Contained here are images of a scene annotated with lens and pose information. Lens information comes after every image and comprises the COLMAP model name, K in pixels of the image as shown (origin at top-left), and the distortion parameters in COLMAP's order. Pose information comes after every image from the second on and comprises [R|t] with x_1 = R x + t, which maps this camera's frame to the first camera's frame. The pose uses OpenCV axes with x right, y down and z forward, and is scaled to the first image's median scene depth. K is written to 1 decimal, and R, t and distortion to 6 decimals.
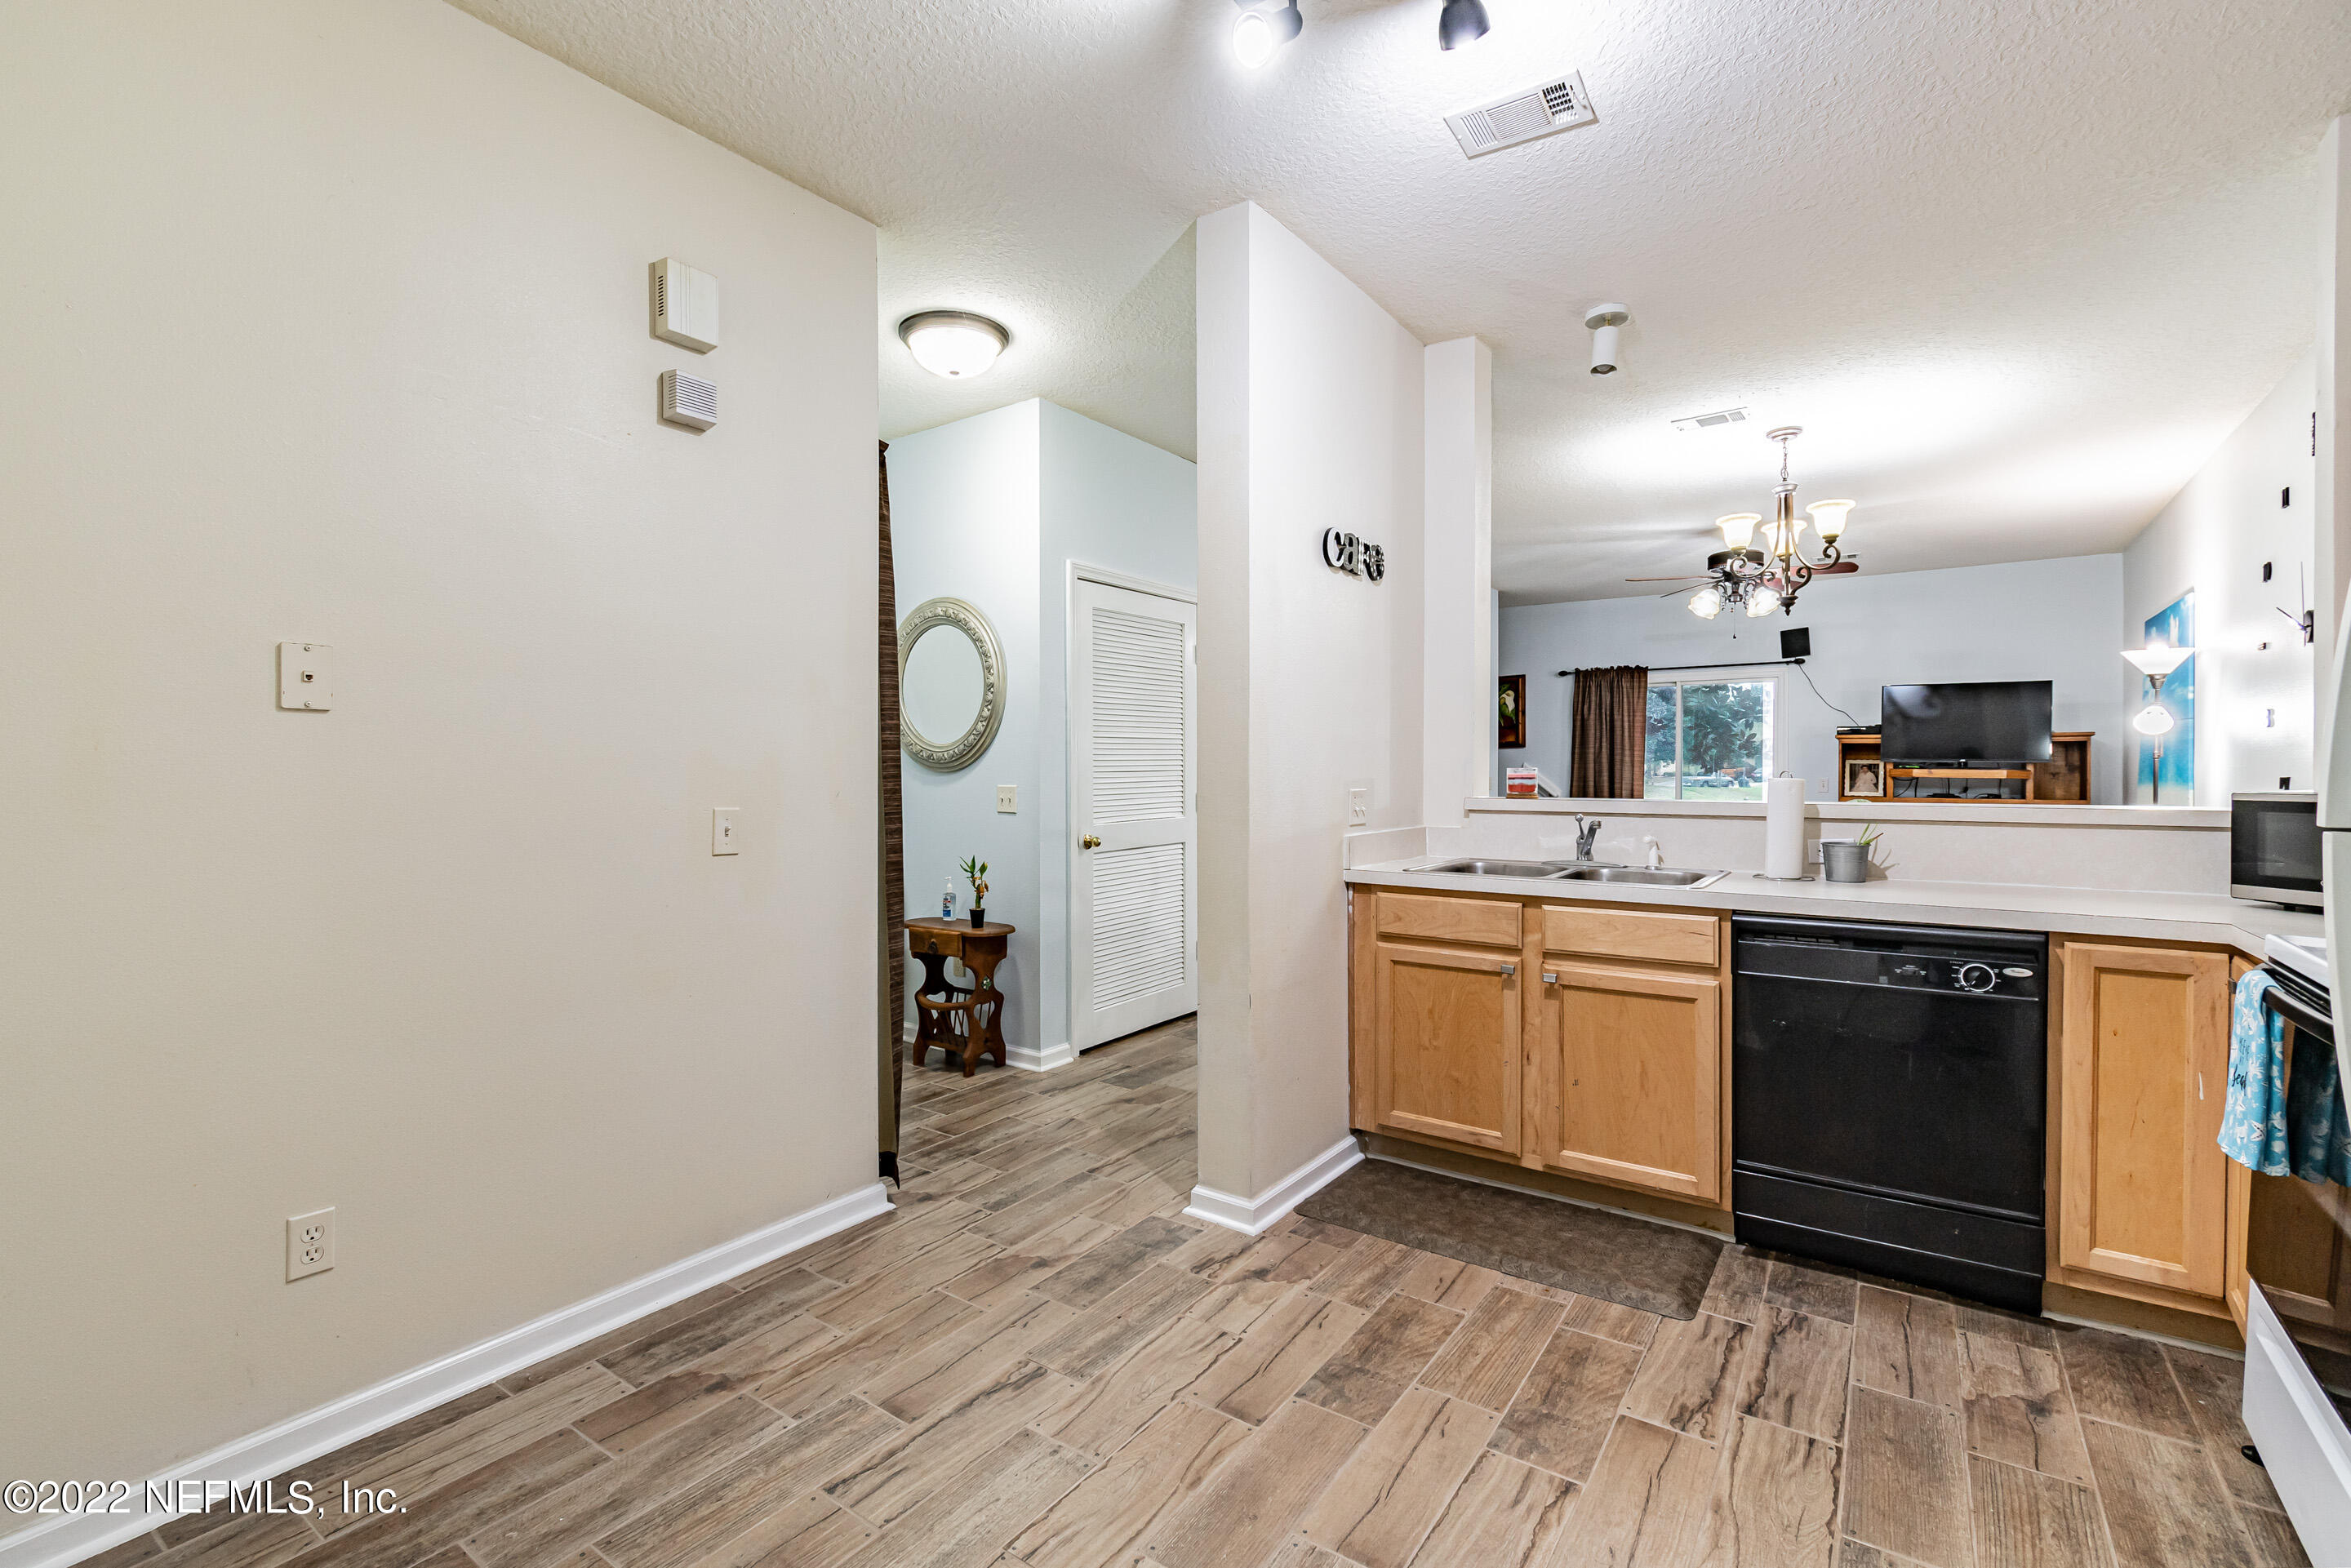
lens RADIAL K [[1042.1, 0, 1165.5], [0, 1042.1, 773.5], [0, 0, 1]] dist [0.000394, 0.000117]
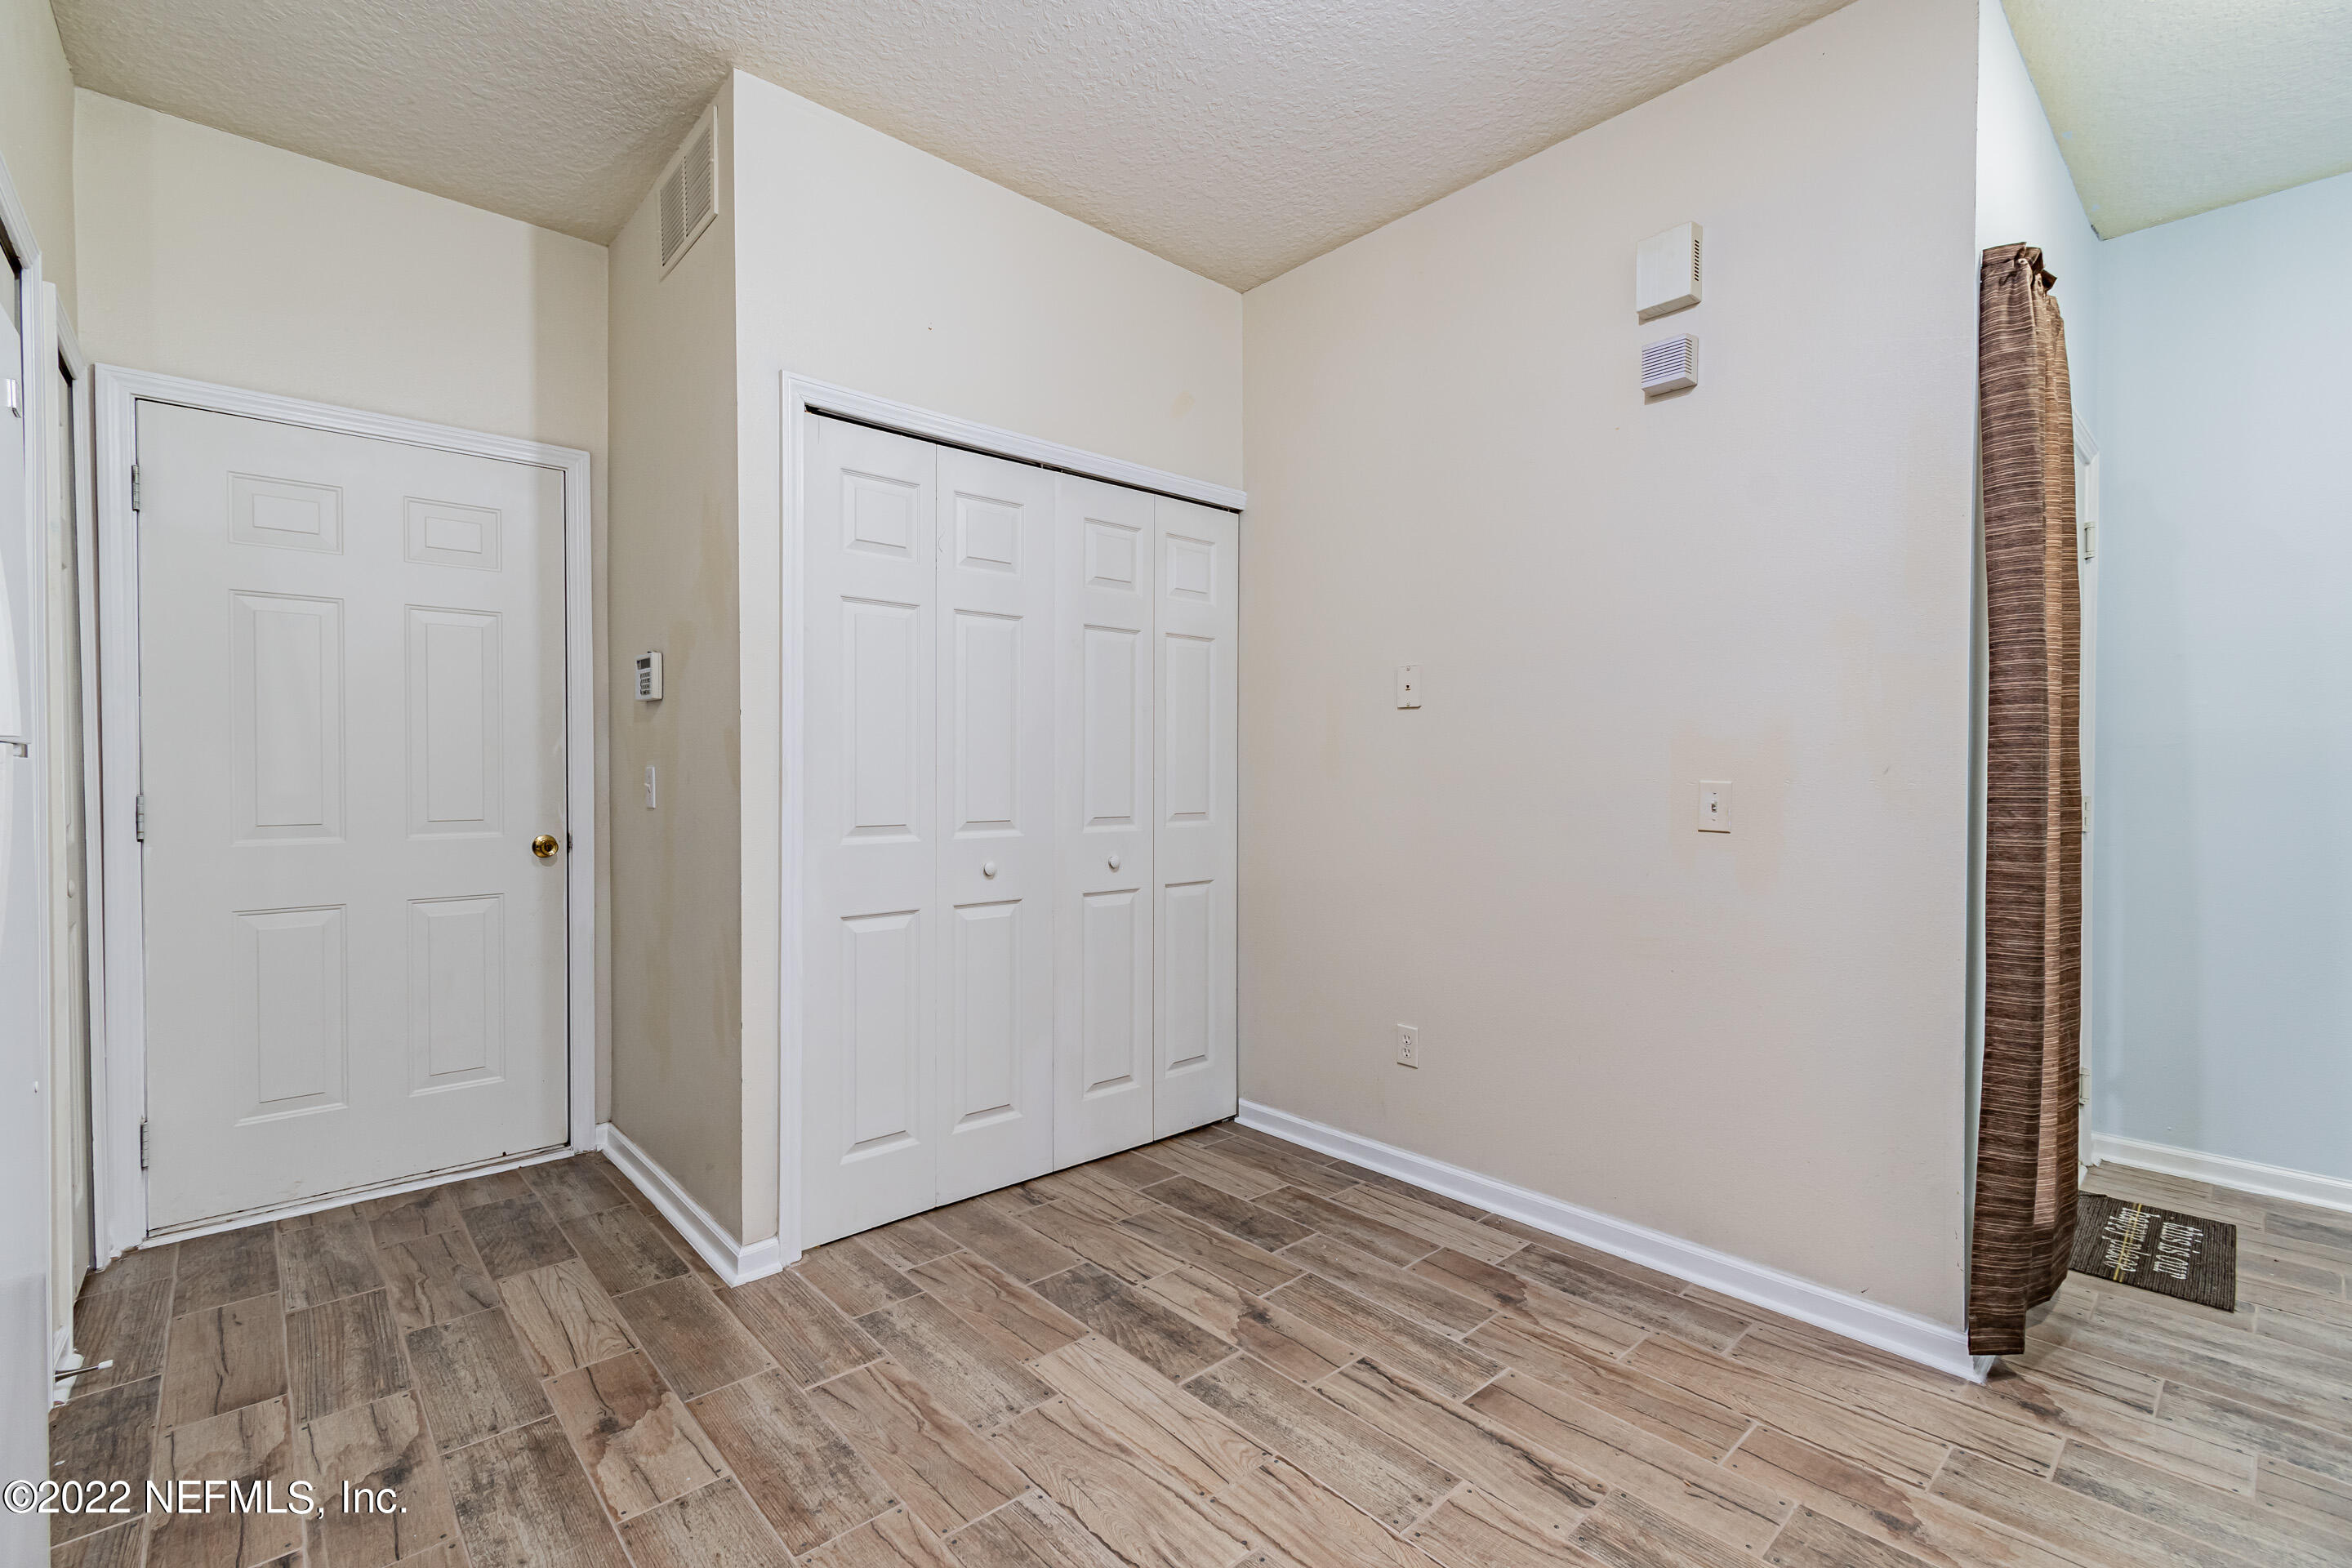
lens RADIAL K [[1042.6, 0, 1158.7], [0, 1042.6, 784.2], [0, 0, 1]] dist [0.000394, 0.000117]
pose [[-0.220135, 0.014256, -0.975365, 0.707992], [-0.006304, 0.999852, 0.016037, 0.027996], [0.975449, 0.009679, -0.220013, 0.865125]]
